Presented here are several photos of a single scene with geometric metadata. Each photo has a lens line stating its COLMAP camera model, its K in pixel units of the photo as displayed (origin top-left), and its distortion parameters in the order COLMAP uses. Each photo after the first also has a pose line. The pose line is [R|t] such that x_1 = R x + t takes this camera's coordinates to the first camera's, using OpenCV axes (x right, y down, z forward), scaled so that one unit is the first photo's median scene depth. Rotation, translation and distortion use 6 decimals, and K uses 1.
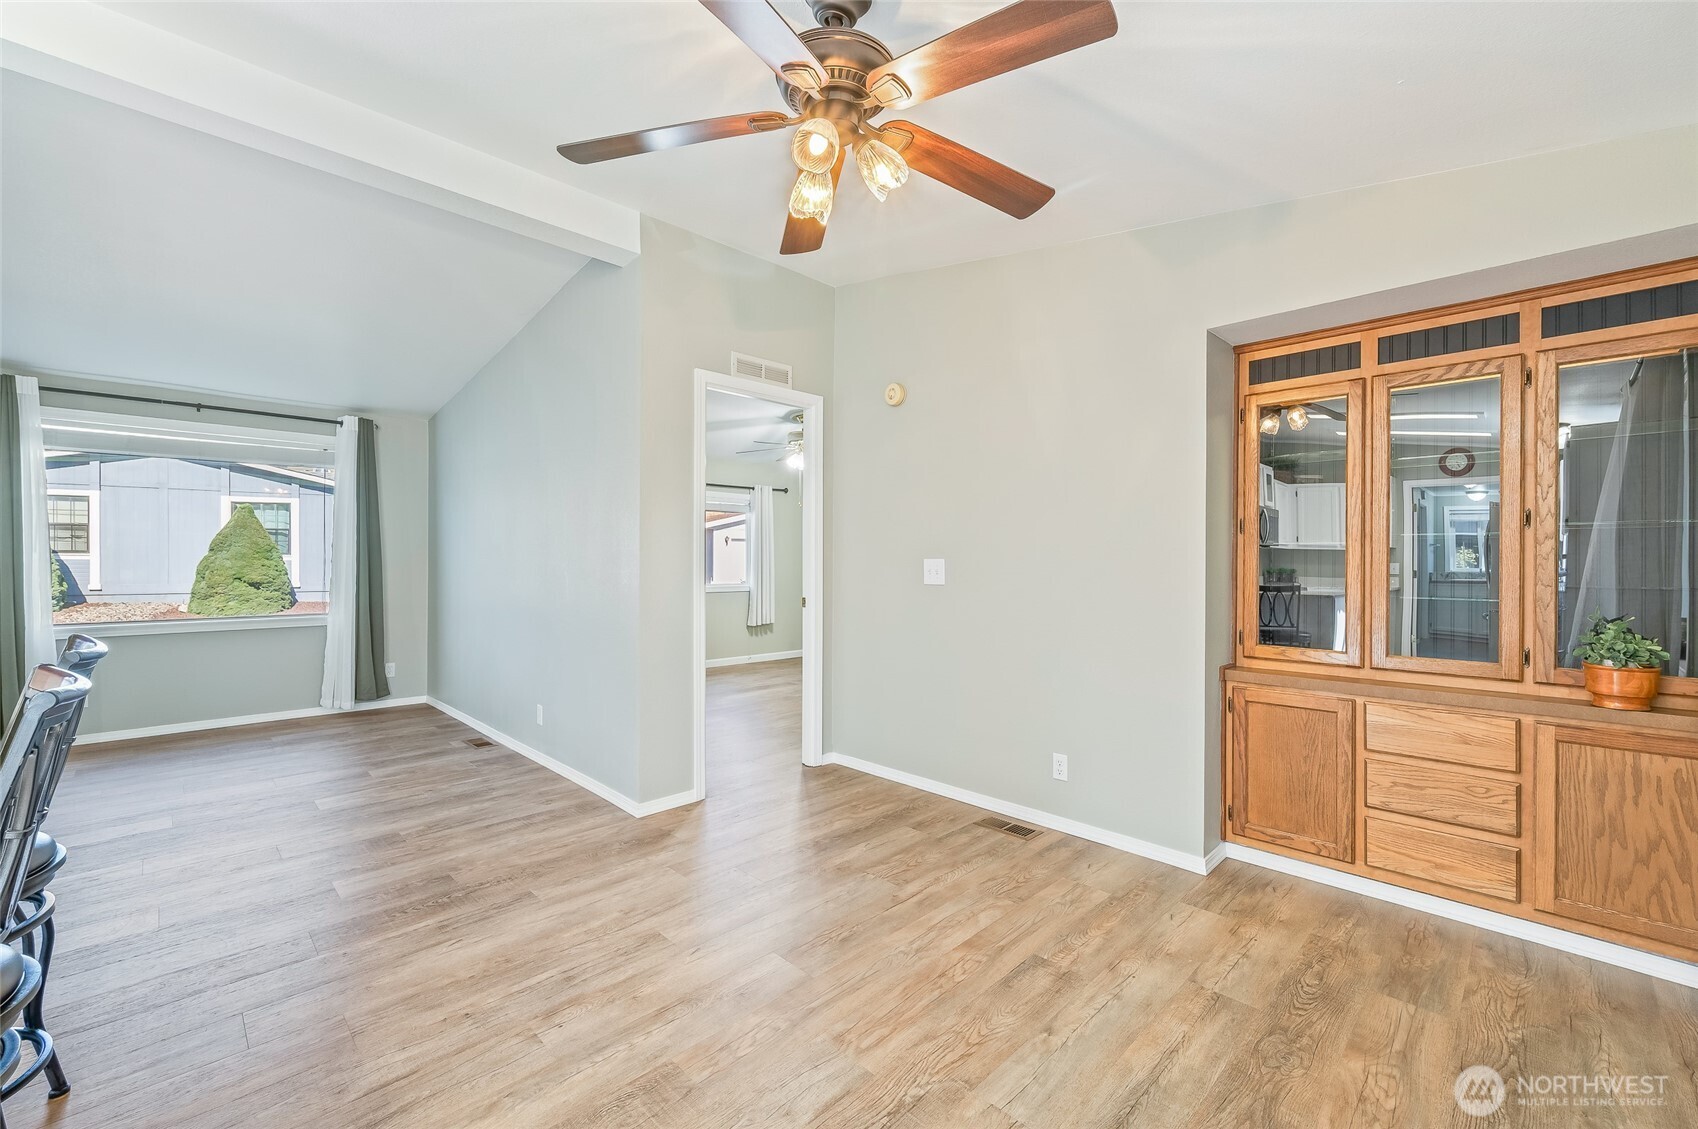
lens RADIAL K [[695.7, 0, 865.0], [0, 695.7, 563.6], [0, 0, 1]] dist [0.000042, -0.000164]
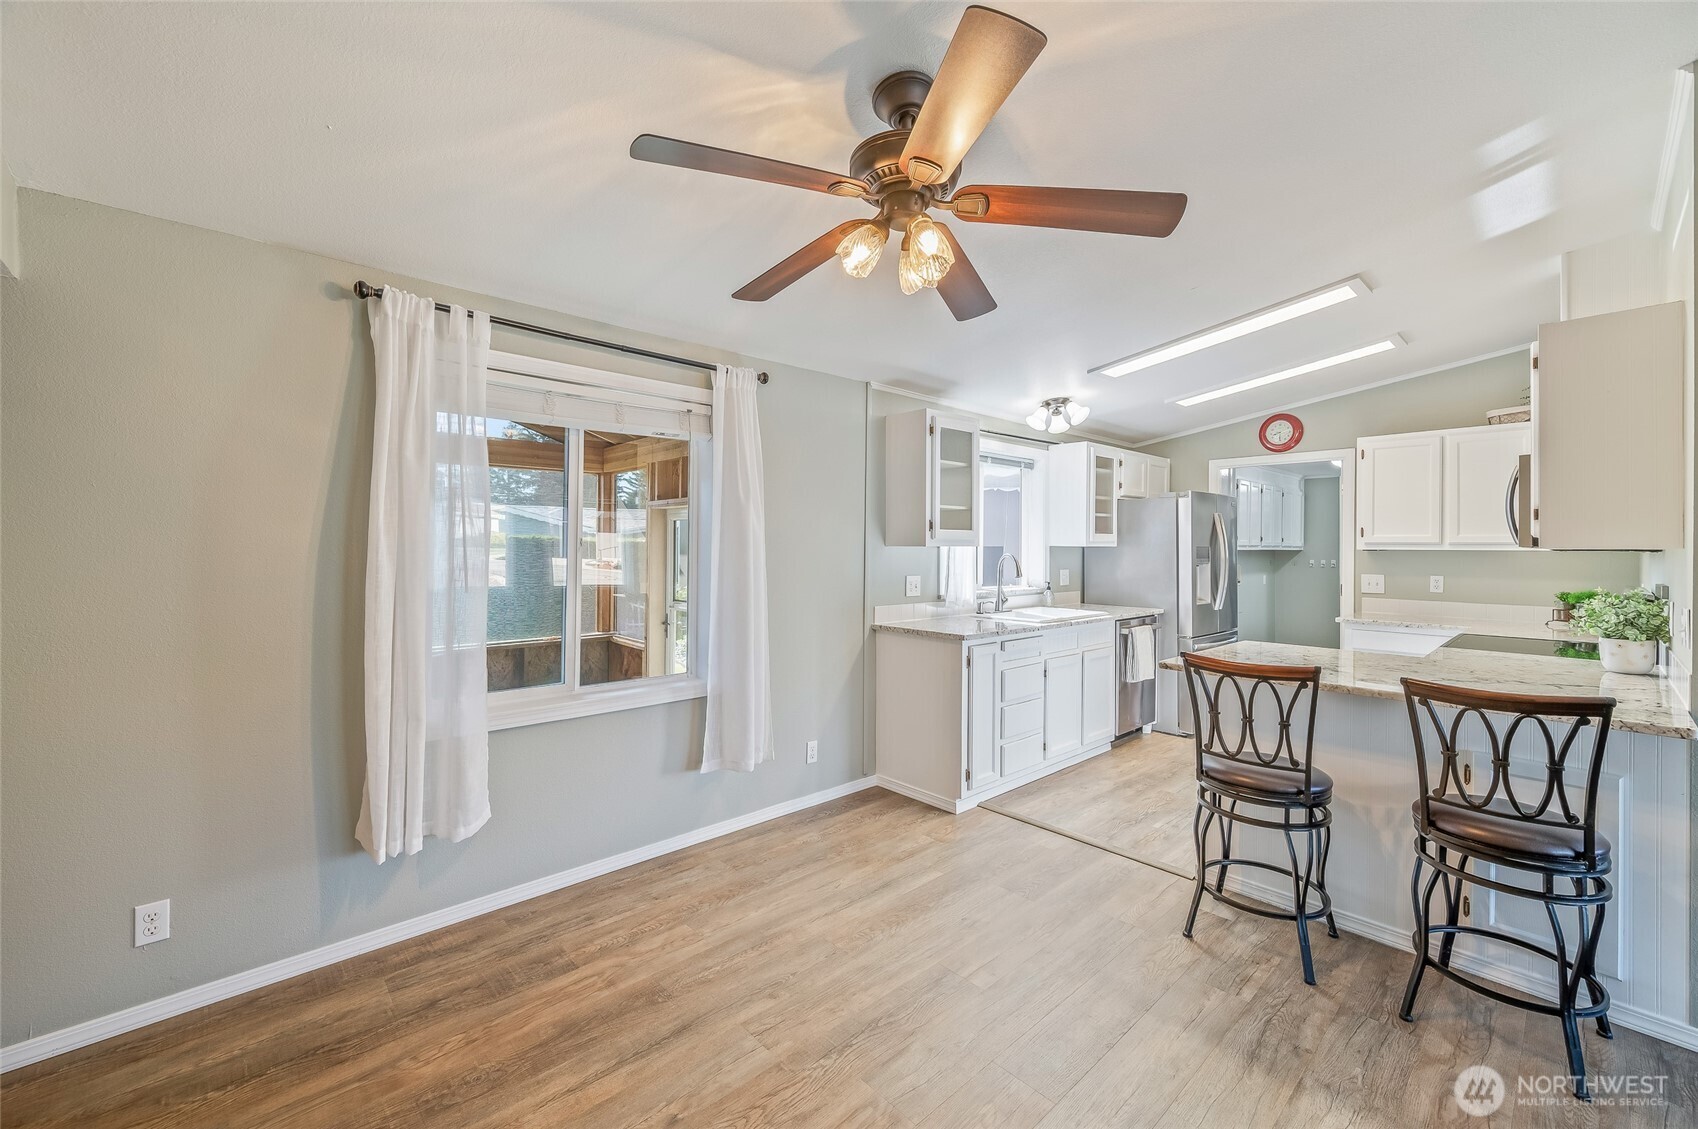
lens RADIAL K [[681.5, 0, 852.9], [0, 681.5, 541.4], [0, 0, 1]] dist [0.000092, 0.000879]
pose [[-0.998698, -0.010449, 0.049933, -0.013449], [-0.010581, 0.999941, -0.002385, -0.084702], [-0.049905, -0.002910, -0.998750, 1.448907]]
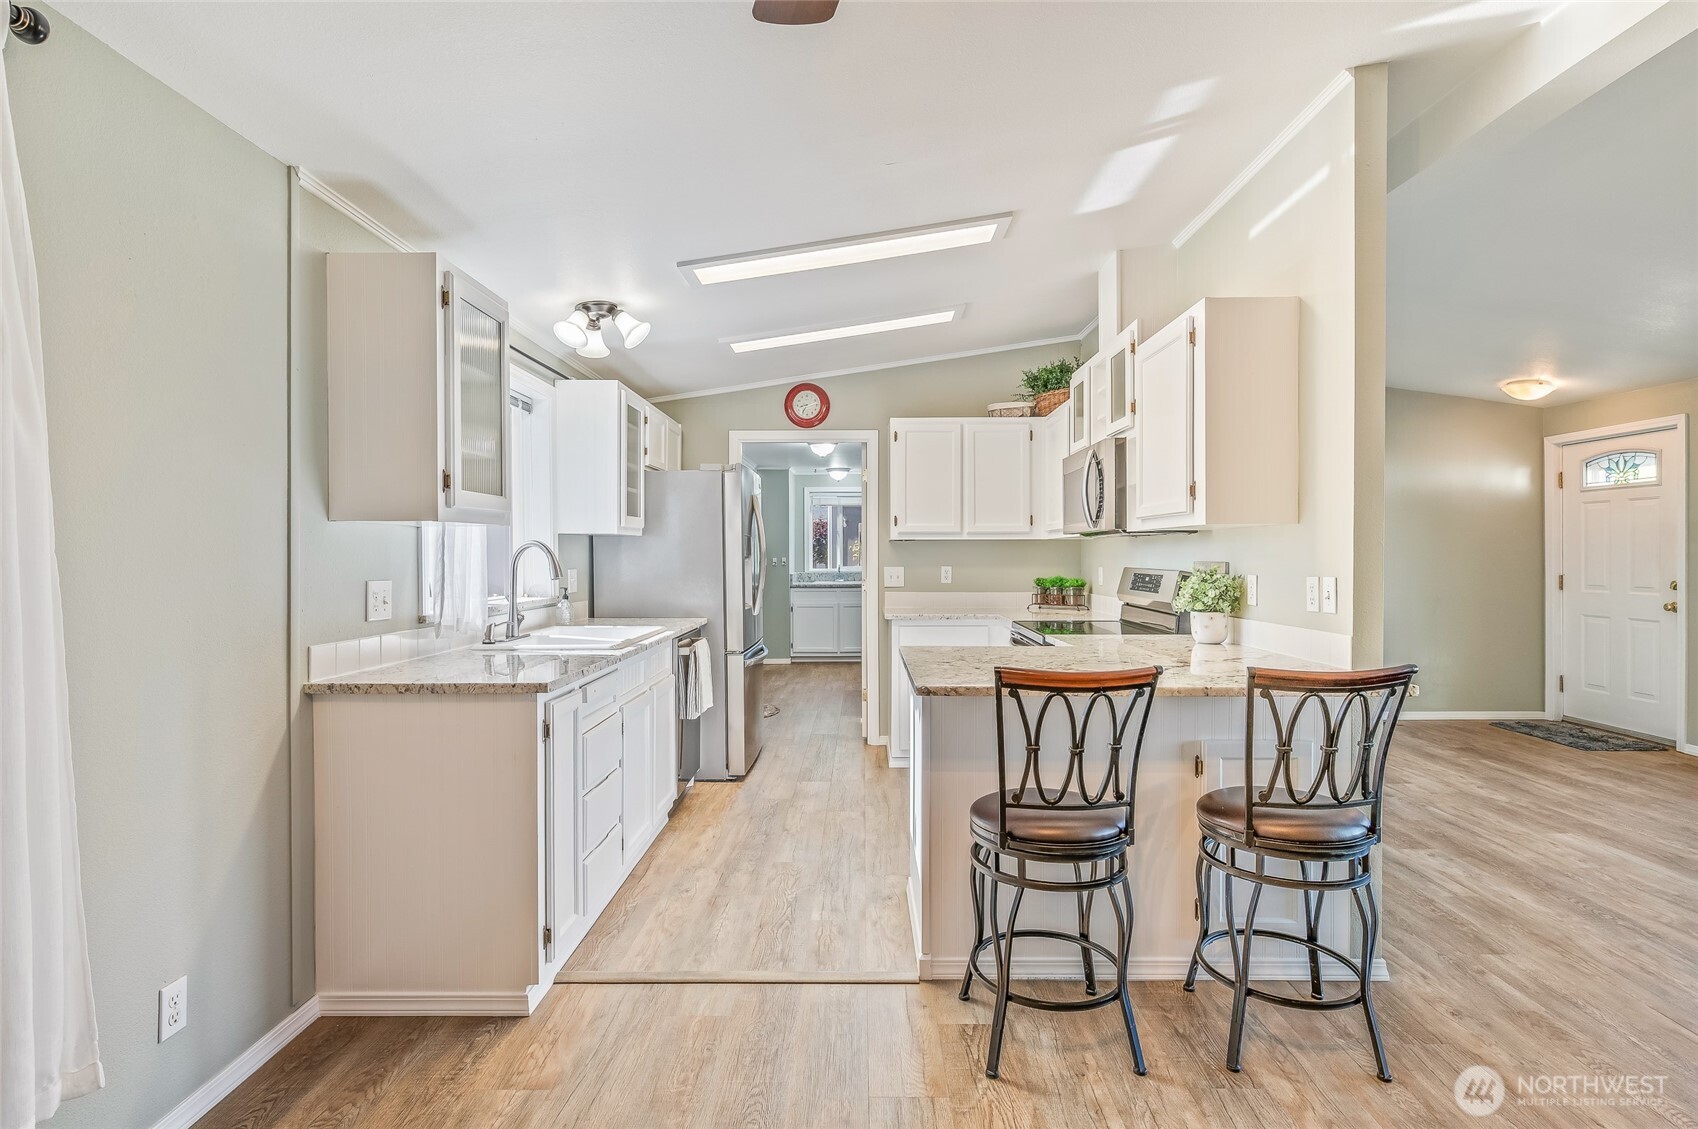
lens RADIAL K [[827.7, 0, 853.5], [0, 827.7, 559.6], [0, 0, 1]] dist [0.001118, 0.000763]
pose [[-0.721303, 0.000638, -0.692619, 0.232287], [-0.006006, 0.999956, 0.007175, -0.041268], [0.692593, 0.009335, -0.721268, 0.907160]]
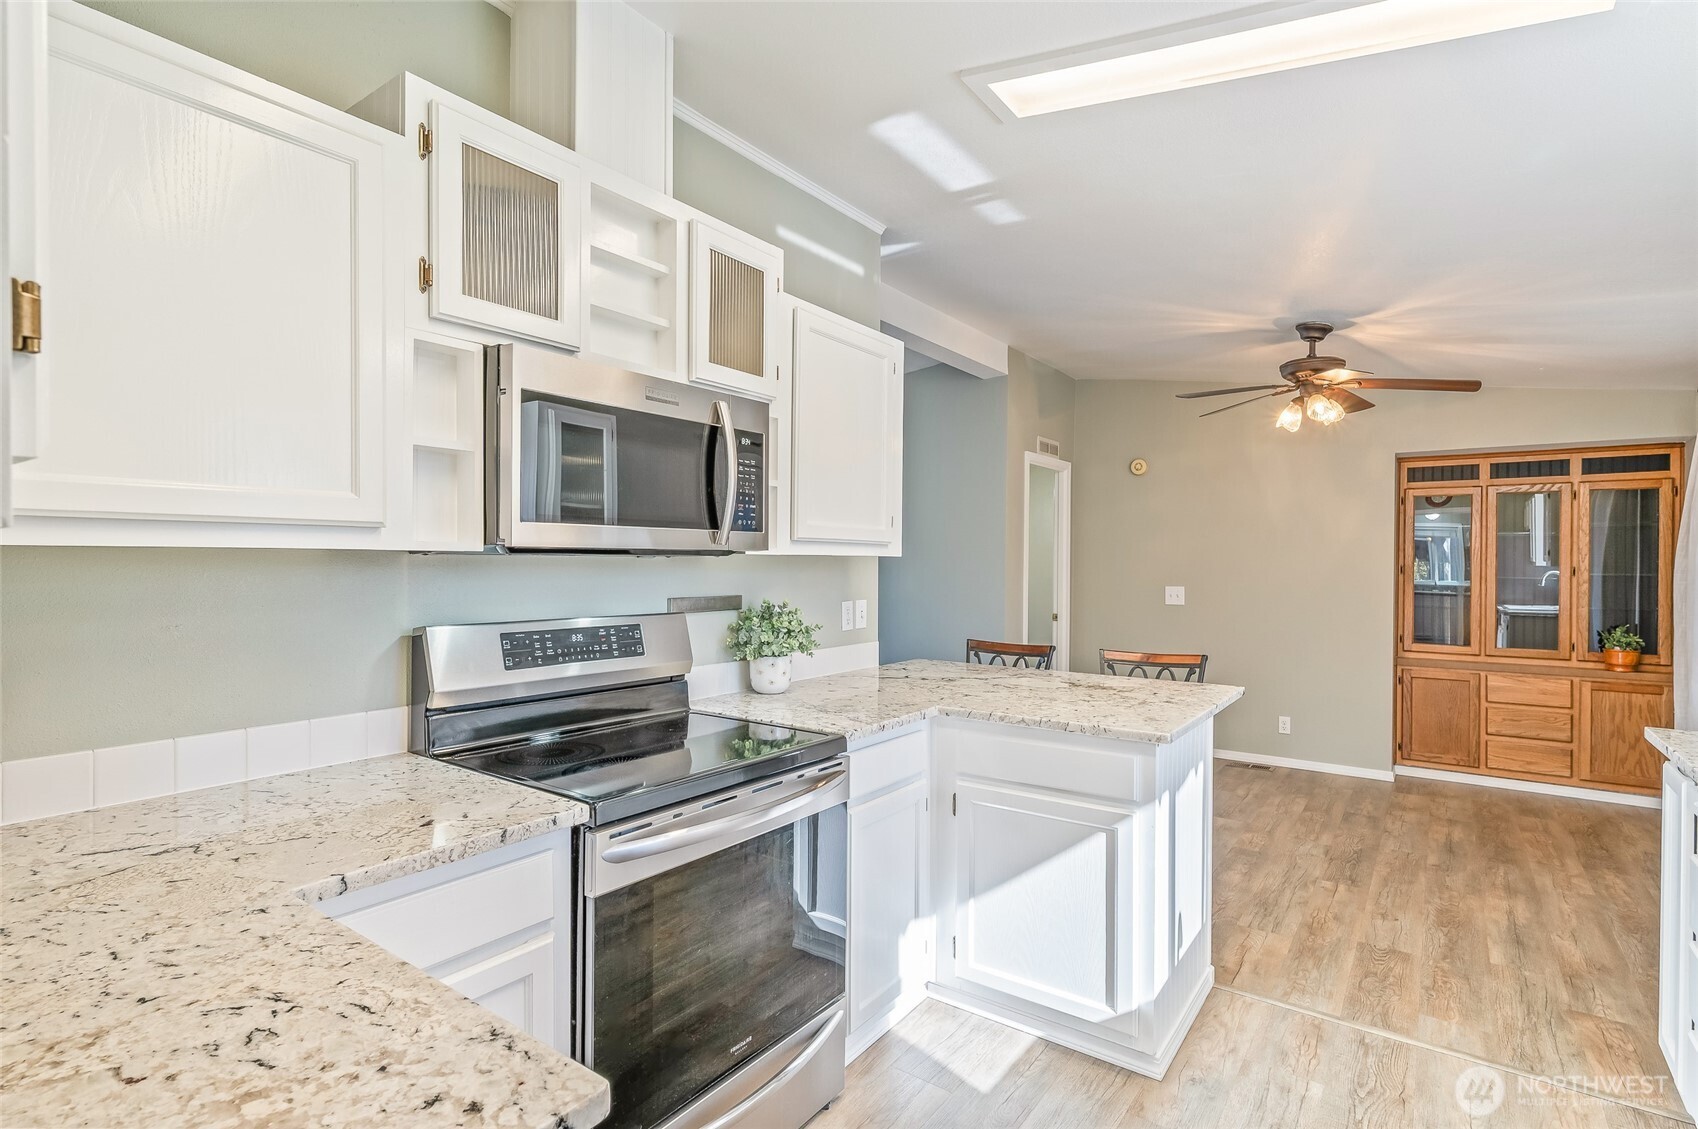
lens RADIAL K [[817.7, 0, 843.2], [0, 817.7, 567.1], [0, 0, 1]] dist [0.000192, 0.000458]
pose [[0.989931, 0.003020, 0.141519, -1.243349], [-0.003326, 0.999993, 0.001932, -0.073204], [-0.141512, -0.002384, 0.989934, -0.853674]]
